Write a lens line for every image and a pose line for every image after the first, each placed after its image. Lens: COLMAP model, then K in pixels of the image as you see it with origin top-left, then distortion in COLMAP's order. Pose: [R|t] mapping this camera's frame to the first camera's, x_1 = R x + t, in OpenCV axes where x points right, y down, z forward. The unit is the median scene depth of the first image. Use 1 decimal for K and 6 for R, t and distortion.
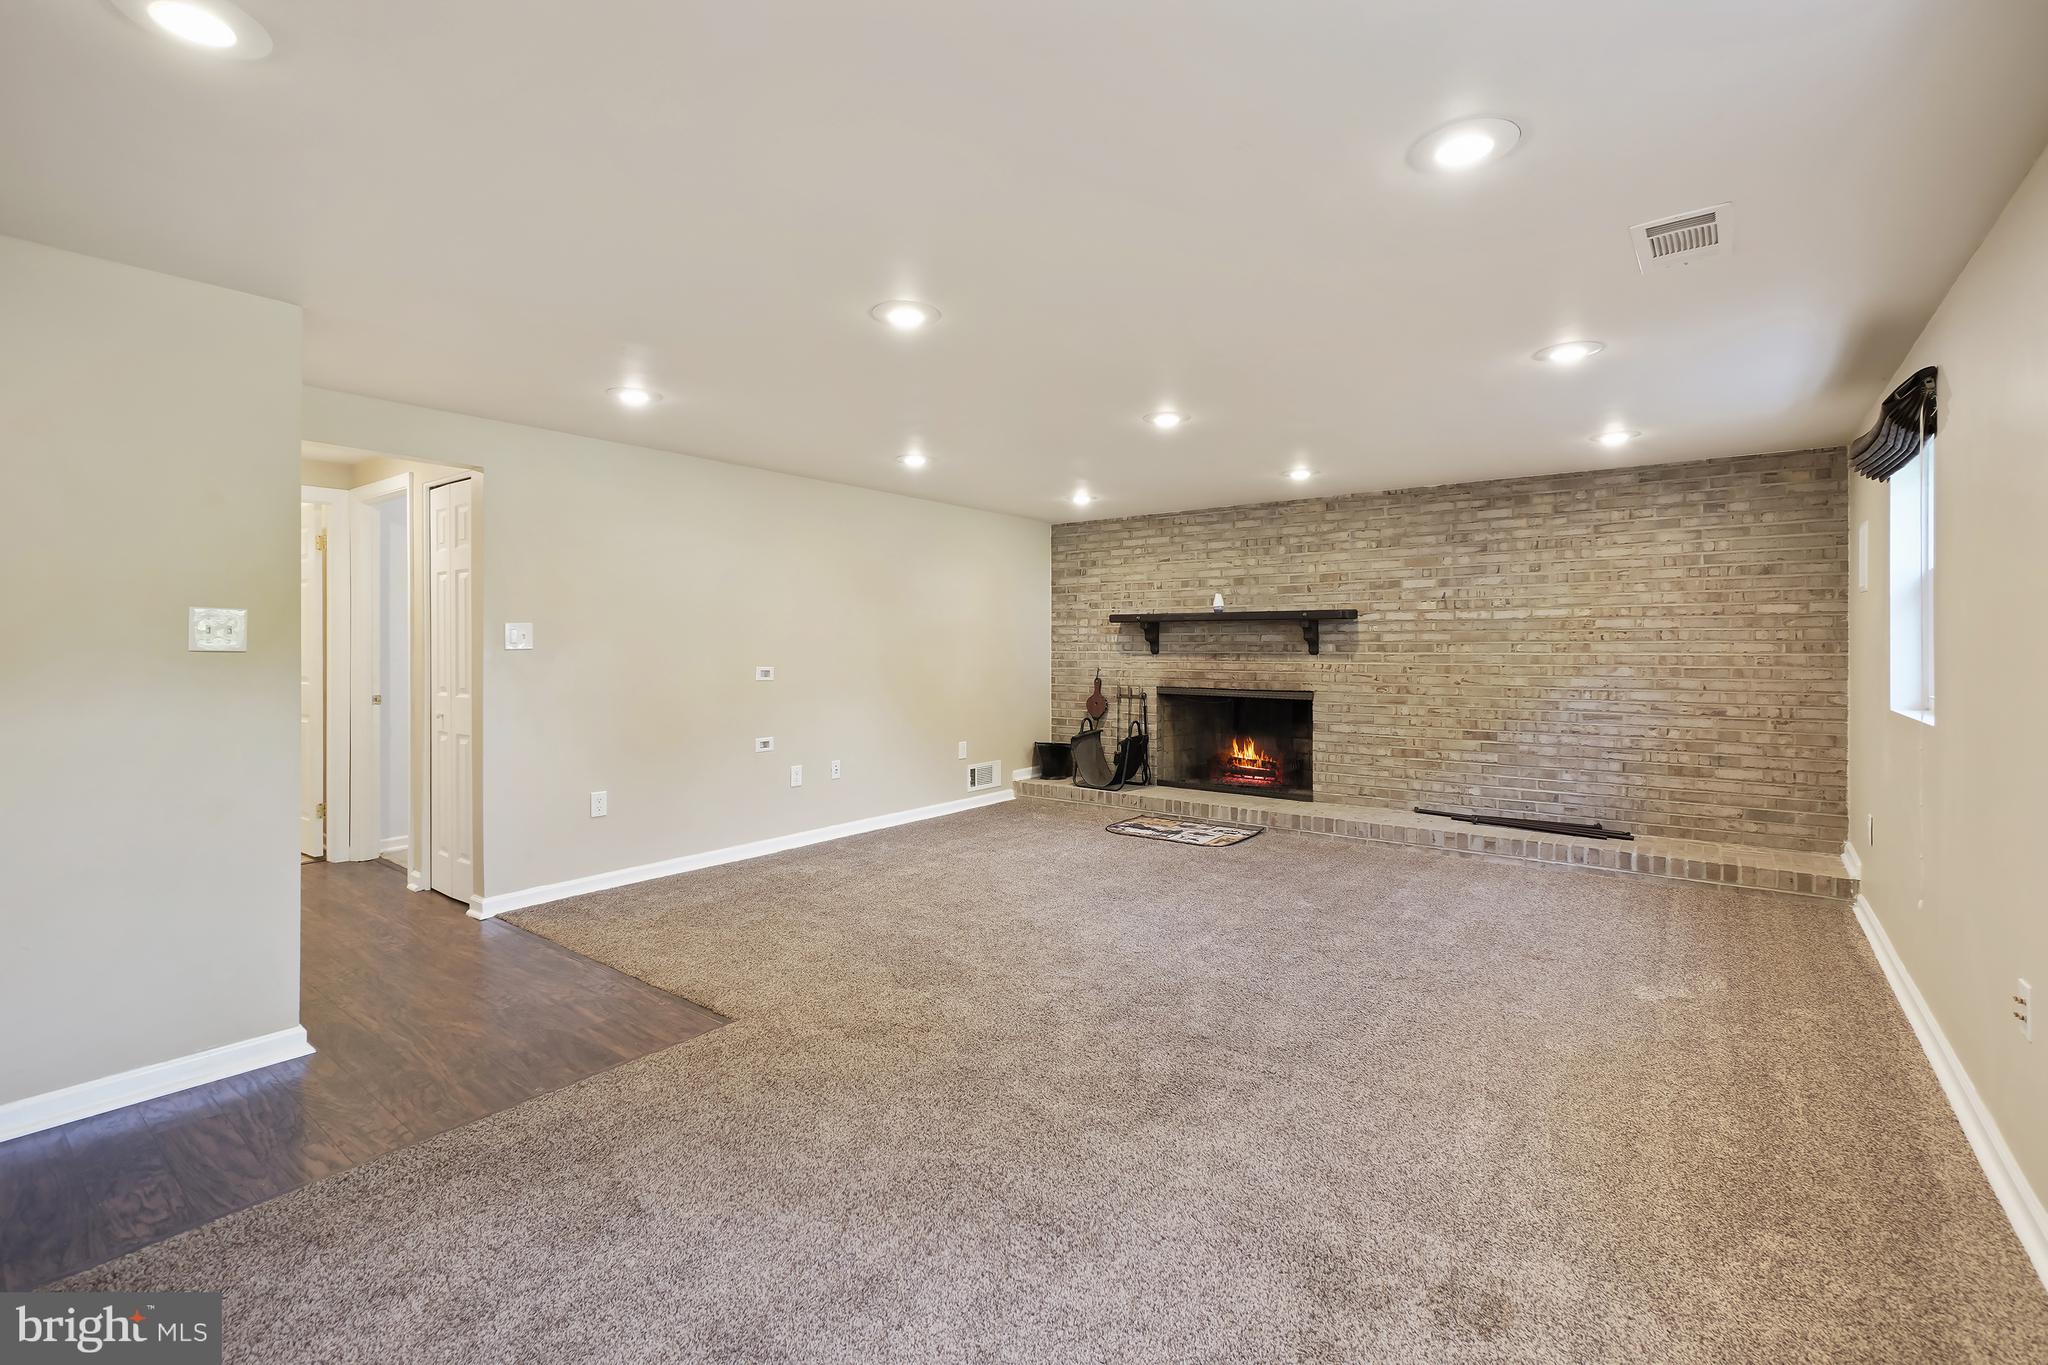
lens RADIAL K [[902.5, 0, 1038.0], [0, 902.5, 653.8], [0, 0, 1]] dist [-0.007187, 0.002756]
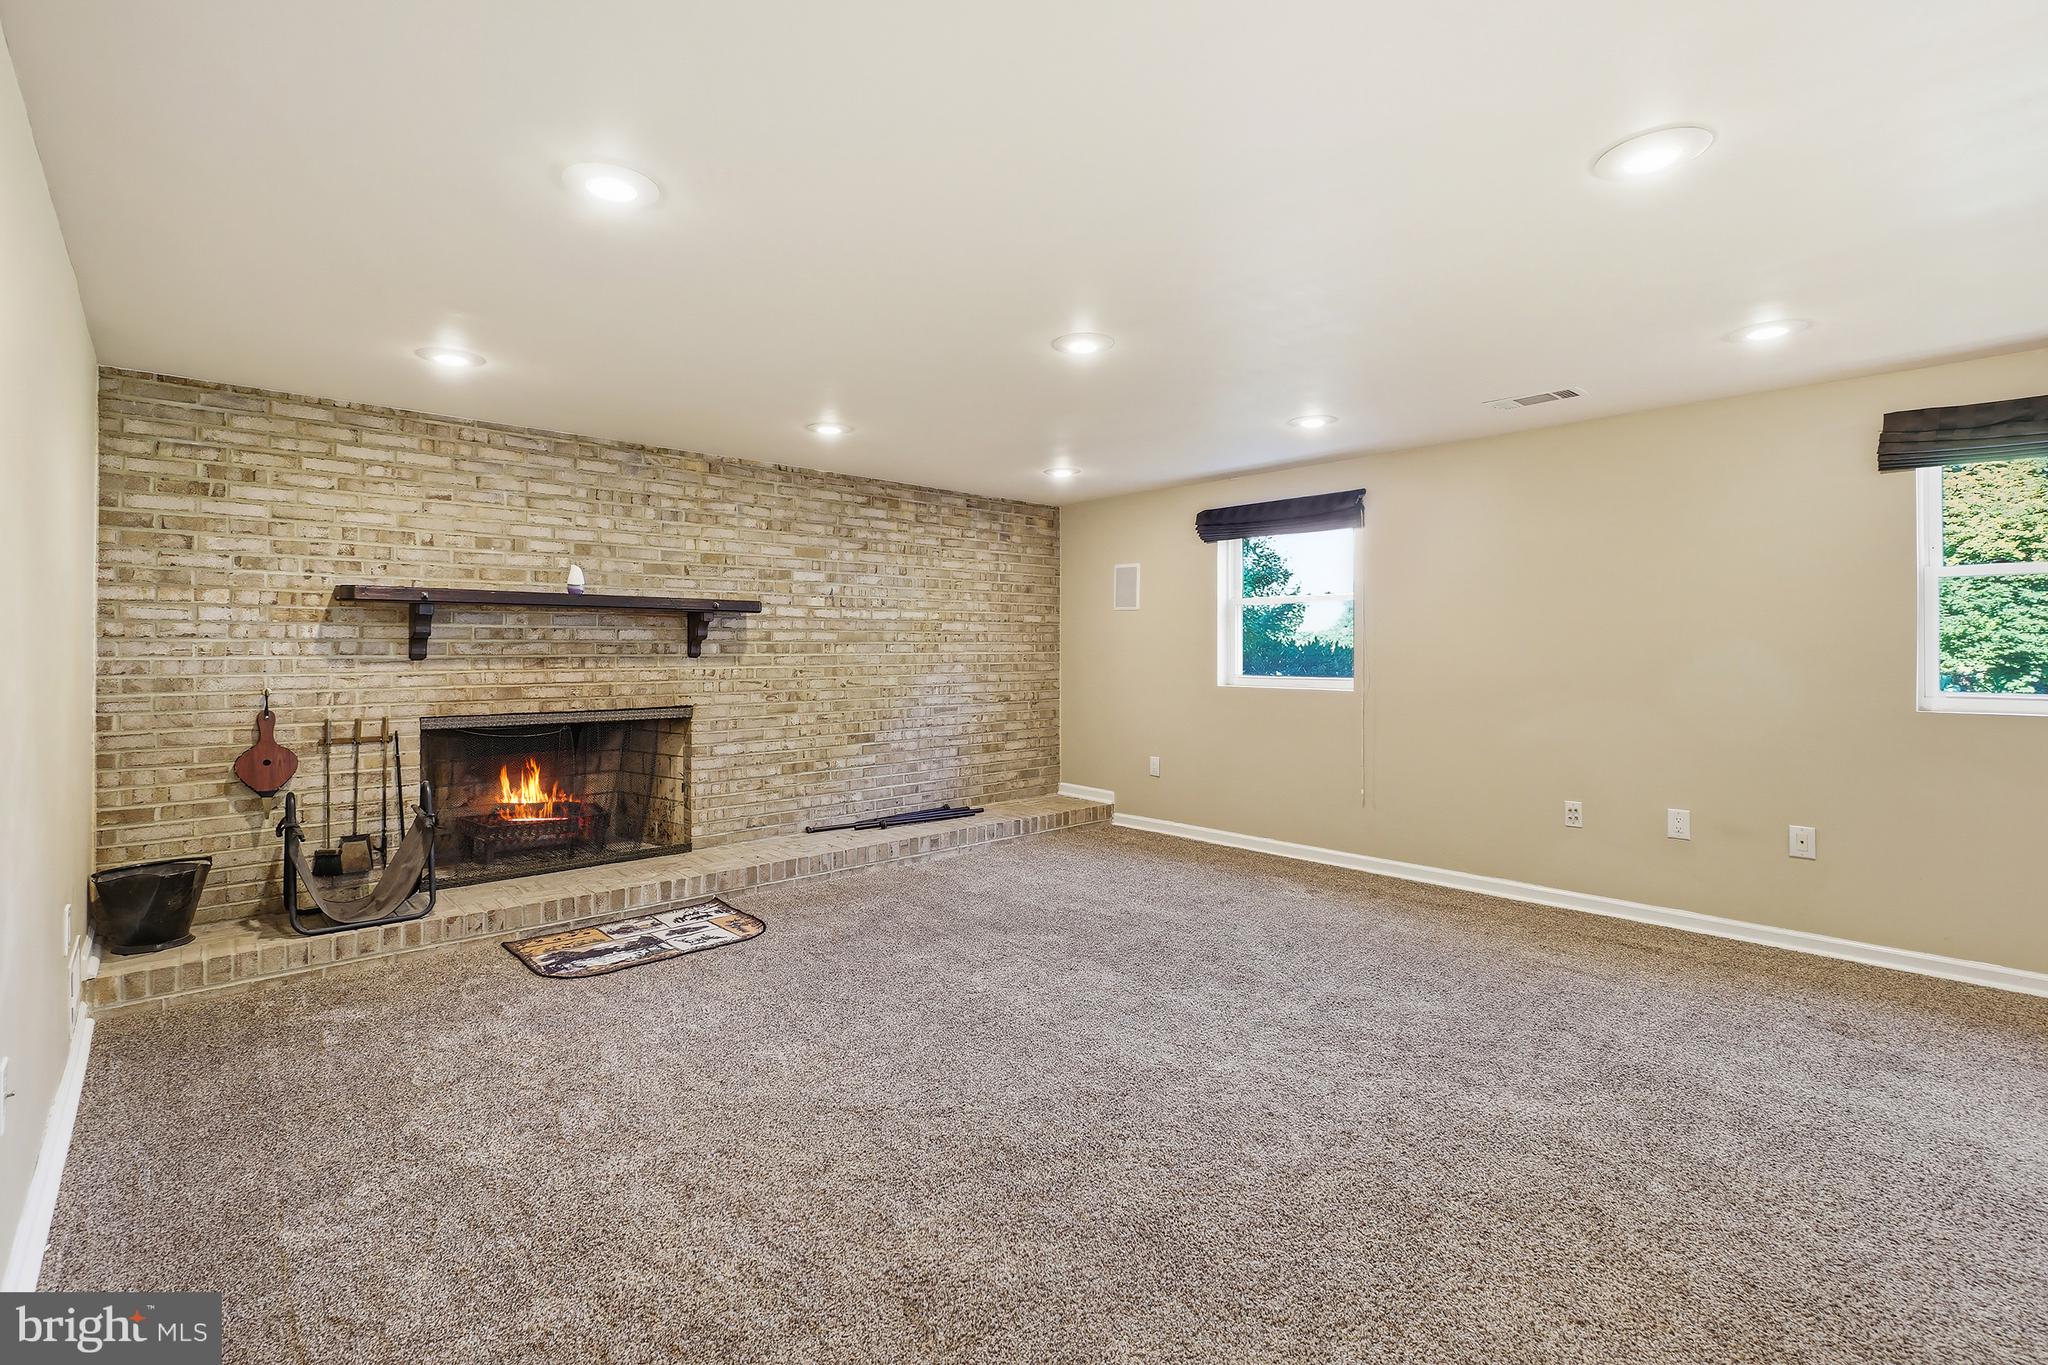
lens RADIAL K [[902.5, 0, 987.3], [0, 902.5, 650.6], [0, 0, 1]] dist [-0.007187, 0.002756]
pose [[0.199045, 0.002503, 0.979987, -0.437910], [0.014559, 0.999879, -0.005511, 0.003401], [-0.979882, 0.015365, 0.198985, 0.674637]]
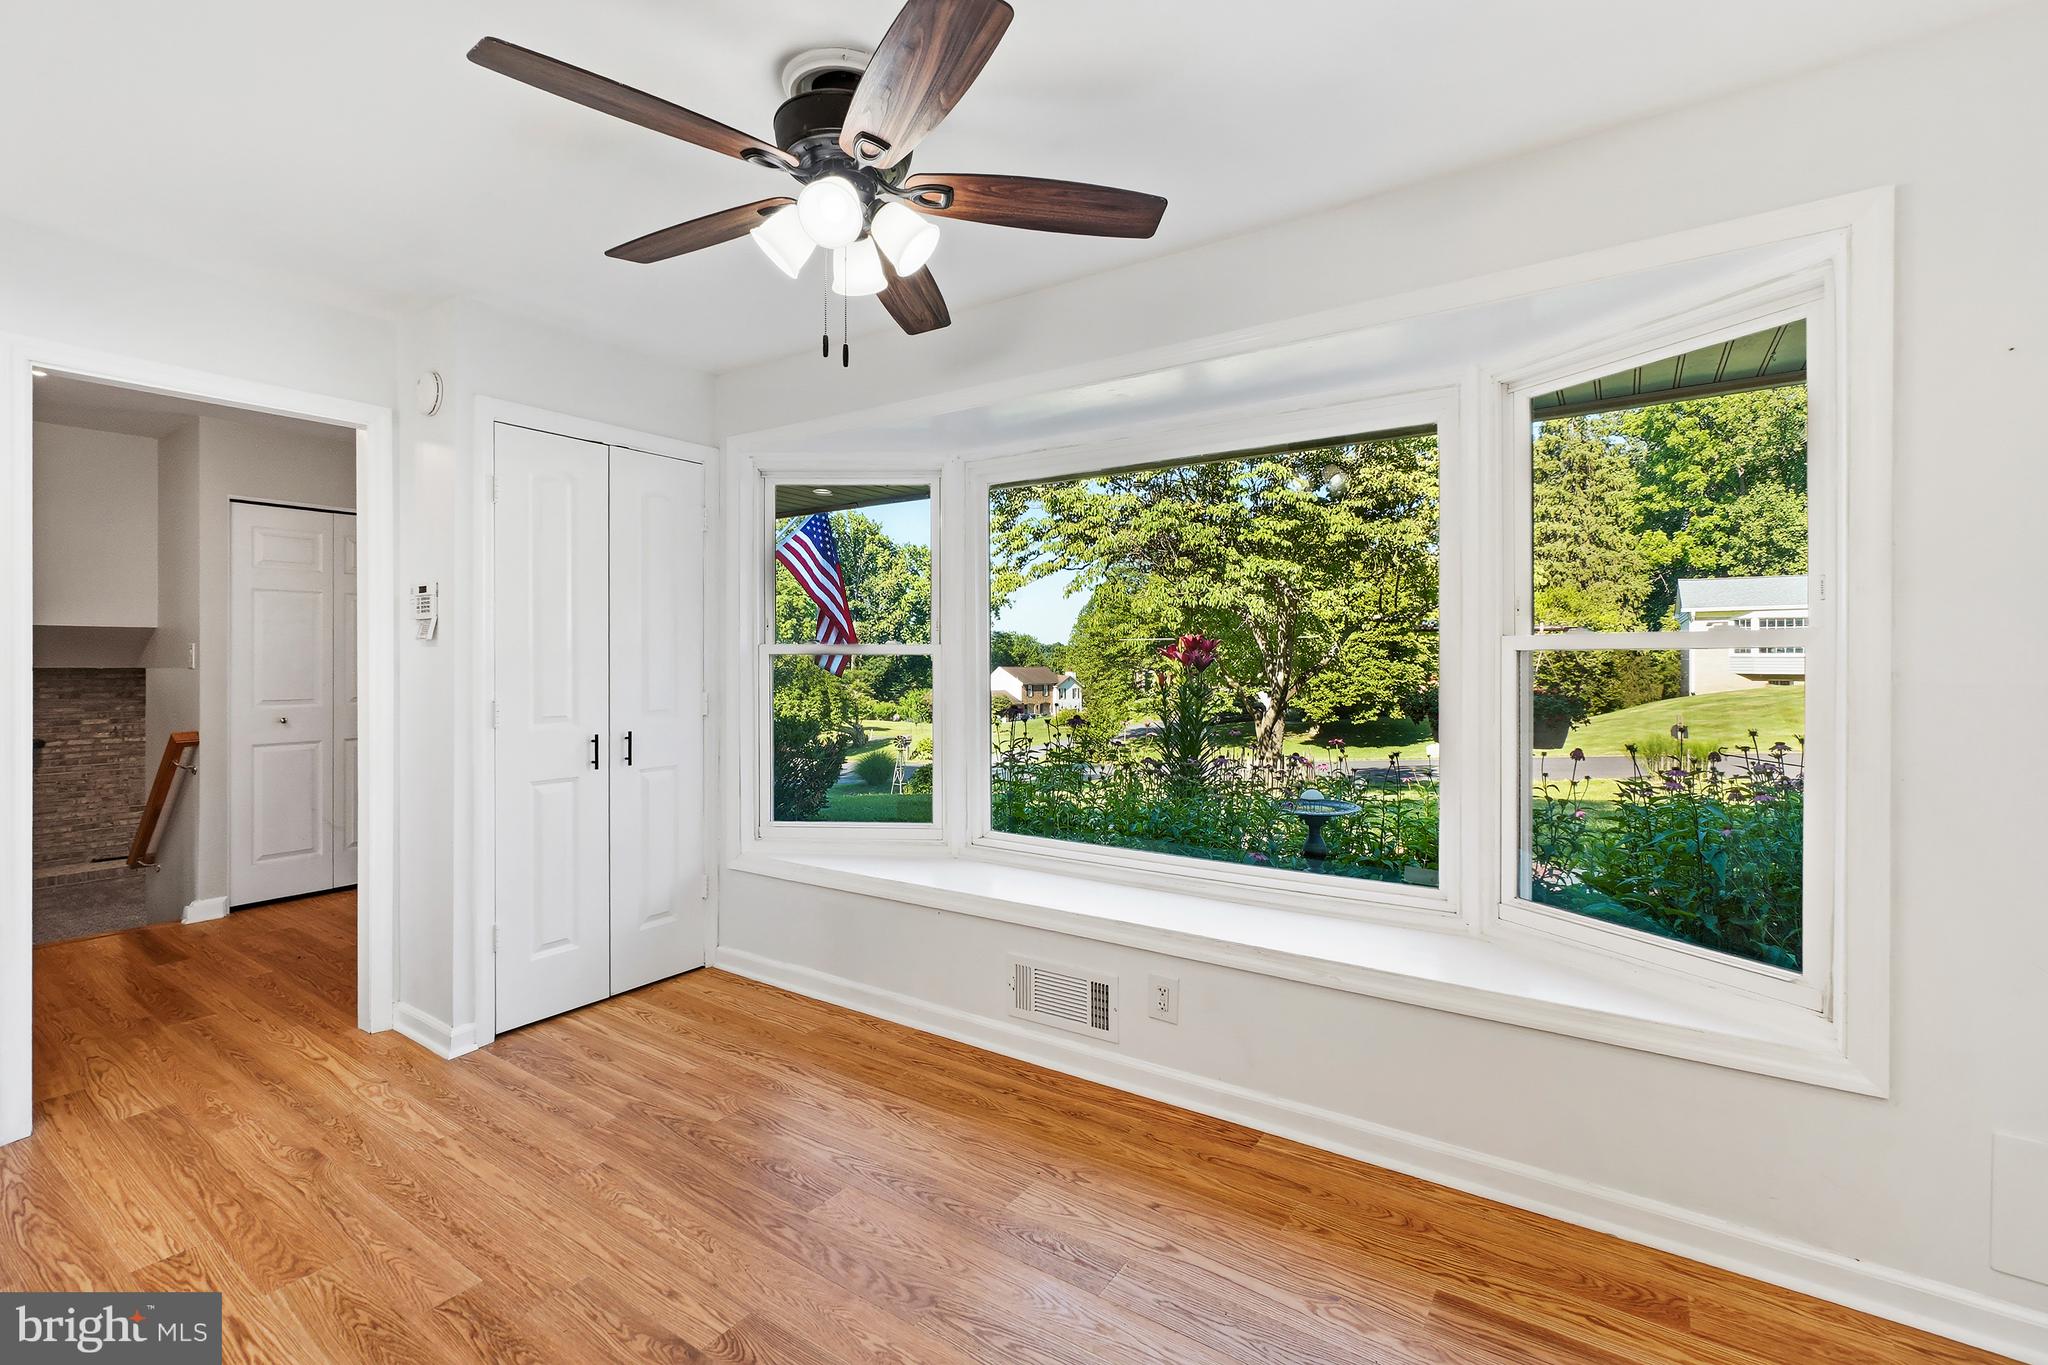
lens RADIAL K [[902.5, 0, 990.5], [0, 902.5, 662.8], [0, 0, 1]] dist [-0.007187, 0.002756]
pose [[-0.022106, 0.001994, 0.999754, -1.290991], [0.013194, 0.999912, -0.001702, -0.166794], [-0.999669, 0.013153, -0.022130, -0.610602]]
